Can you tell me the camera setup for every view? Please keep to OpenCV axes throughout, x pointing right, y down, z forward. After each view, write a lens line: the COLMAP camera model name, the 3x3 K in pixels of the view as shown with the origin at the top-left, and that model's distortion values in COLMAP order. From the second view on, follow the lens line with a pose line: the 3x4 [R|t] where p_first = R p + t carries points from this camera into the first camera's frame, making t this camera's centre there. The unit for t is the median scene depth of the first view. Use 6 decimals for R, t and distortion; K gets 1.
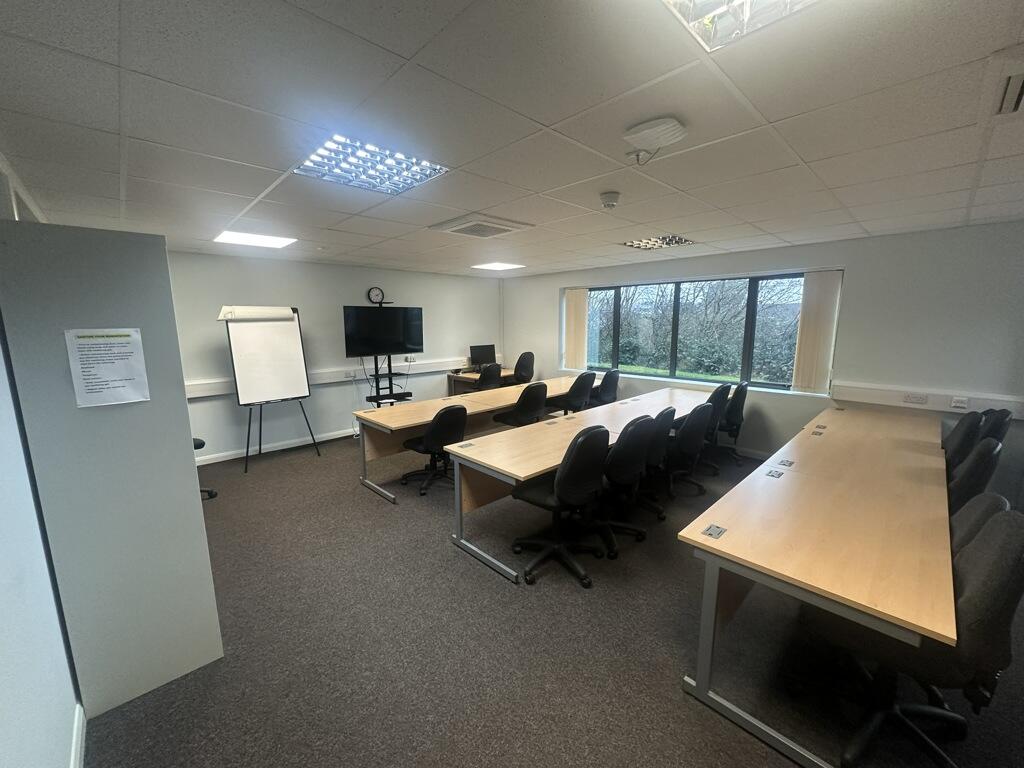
lens RADIAL K [[409.3, 0, 513.2], [0, 409.3, 384.9], [0, 0, 1]] dist [0.001720, 0.000006]
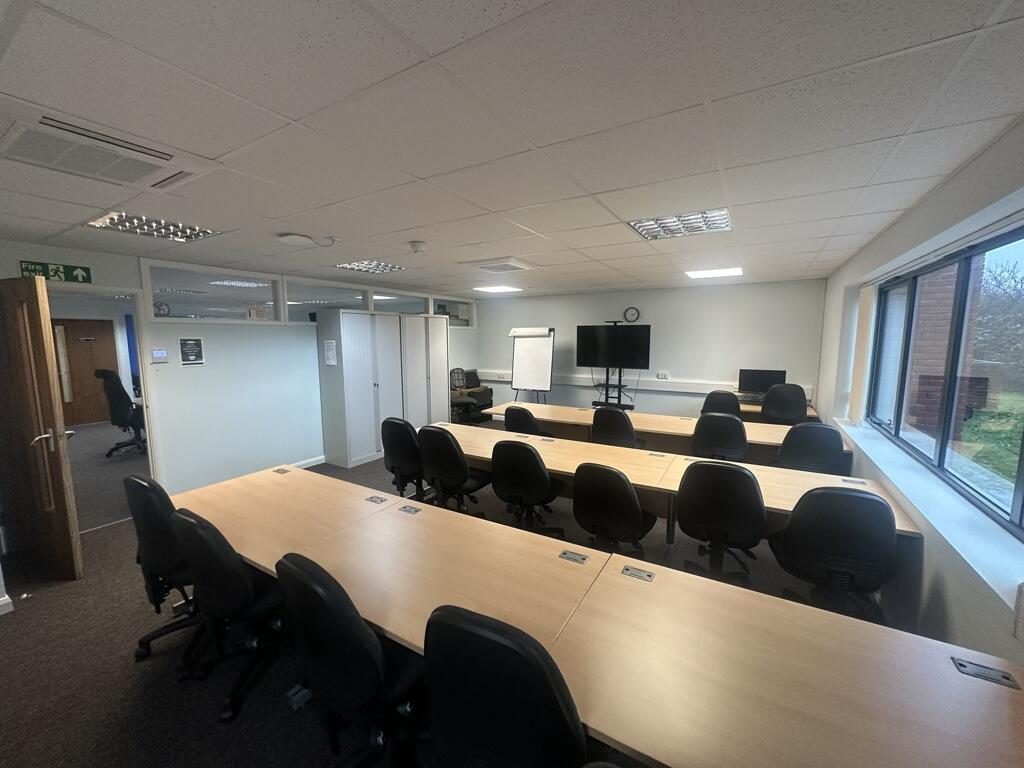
lens RADIAL K [[409.3, 0, 515.0], [0, 409.3, 385.4], [0, 0, 1]] dist [0.001720, 0.000006]
pose [[0.271912, 0.121366, -0.954638, 0.682540], [-0.151081, 0.985097, 0.082206, -0.076285], [0.950389, 0.121875, 0.286196, 0.421263]]
